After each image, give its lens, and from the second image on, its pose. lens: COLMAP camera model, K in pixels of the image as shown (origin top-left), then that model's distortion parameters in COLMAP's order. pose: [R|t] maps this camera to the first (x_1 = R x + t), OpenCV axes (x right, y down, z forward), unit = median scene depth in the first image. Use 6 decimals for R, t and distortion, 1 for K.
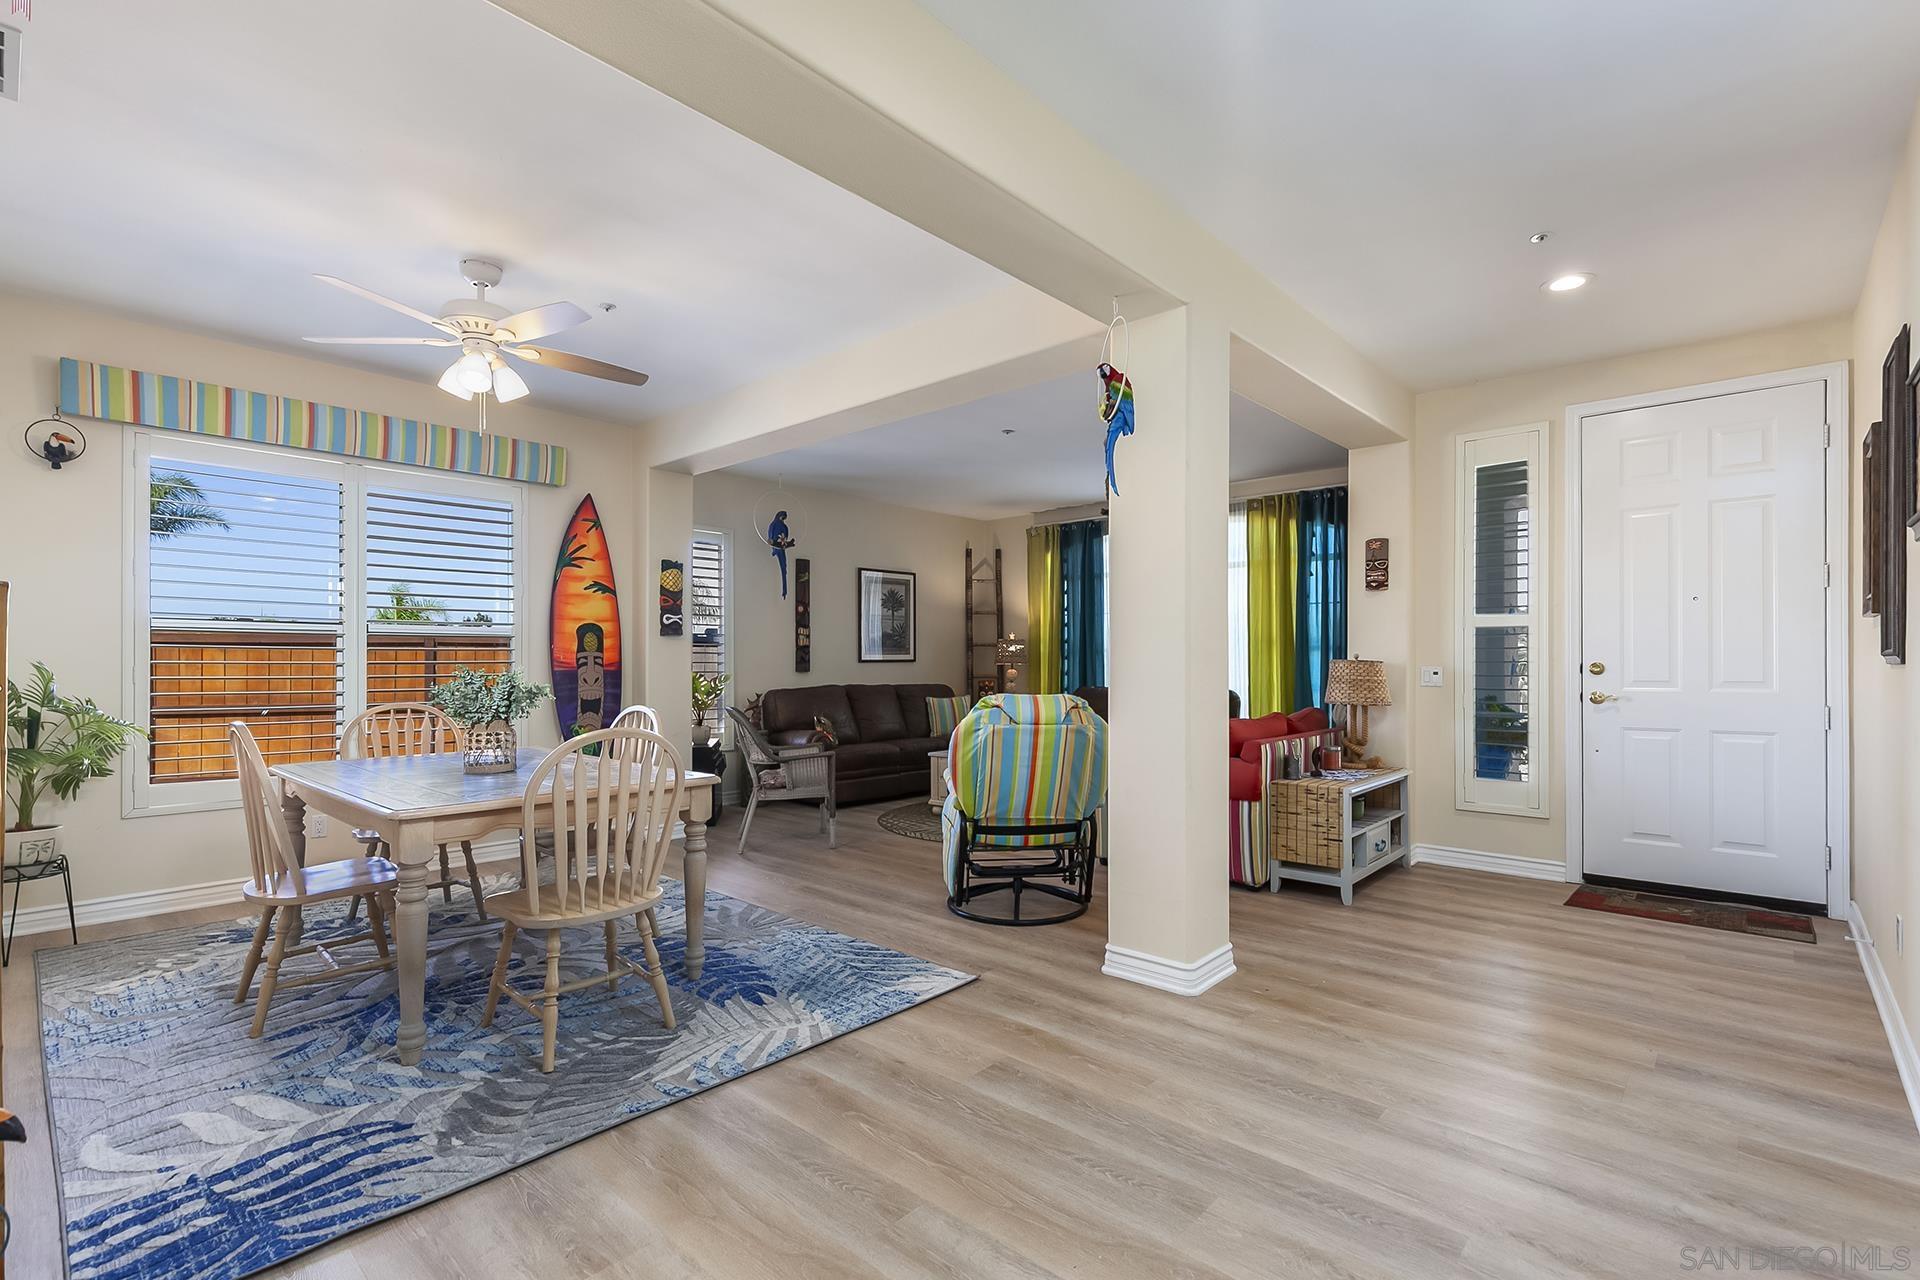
lens RADIAL K [[879.5, 0, 965.6], [0, 879.5, 655.8], [0, 0, 1]] dist [-0.002700, -0.000064]
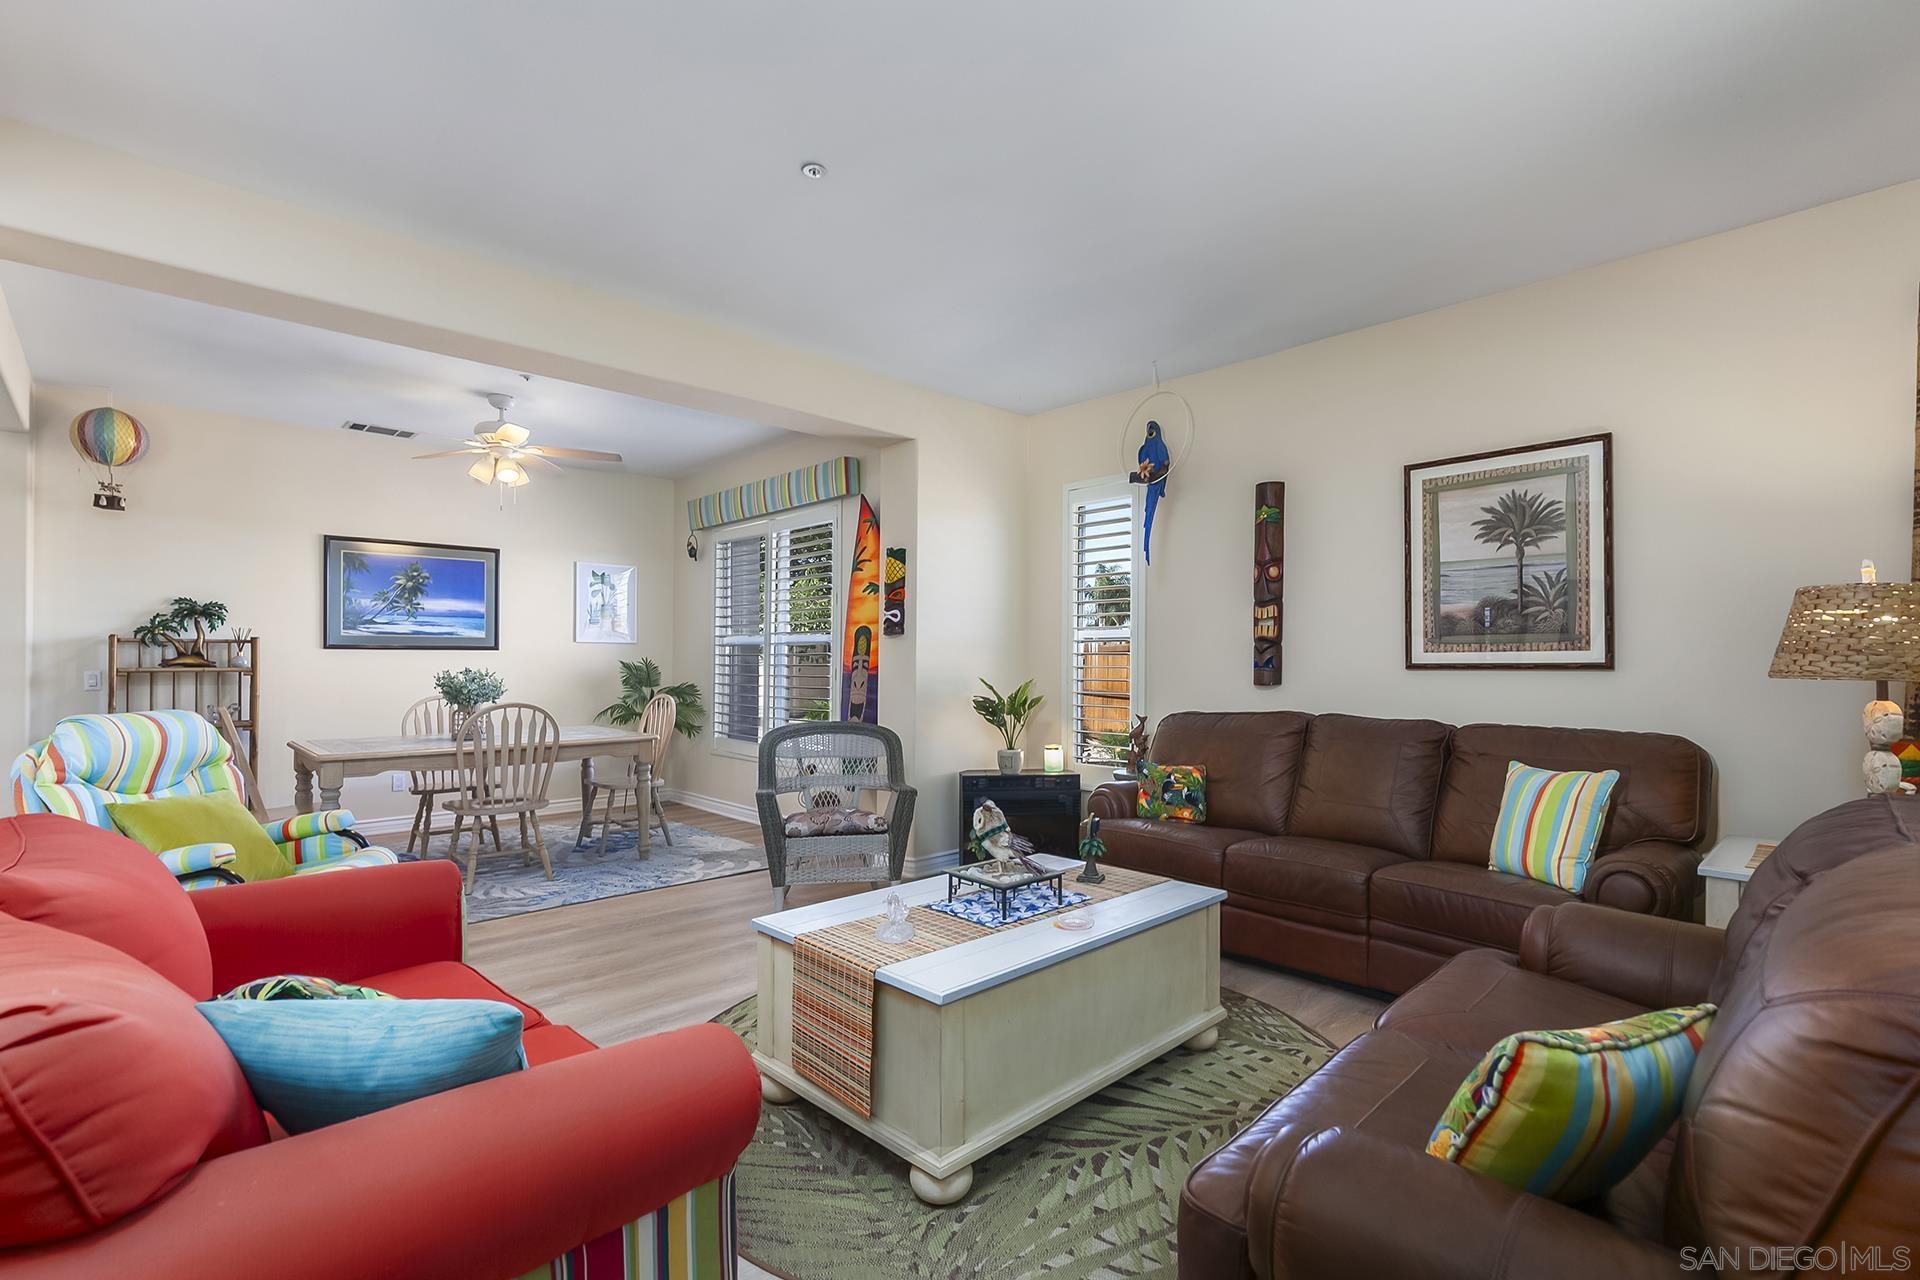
lens RADIAL K [[879.5, 0, 965.7], [0, 879.5, 643.3], [0, 0, 1]] dist [-0.002700, -0.000064]
pose [[-0.095279, -0.011253, -0.995387, 0.384832], [0.010023, 0.999875, -0.012263, -0.003055], [0.995400, -0.011146, -0.095154, 0.862962]]
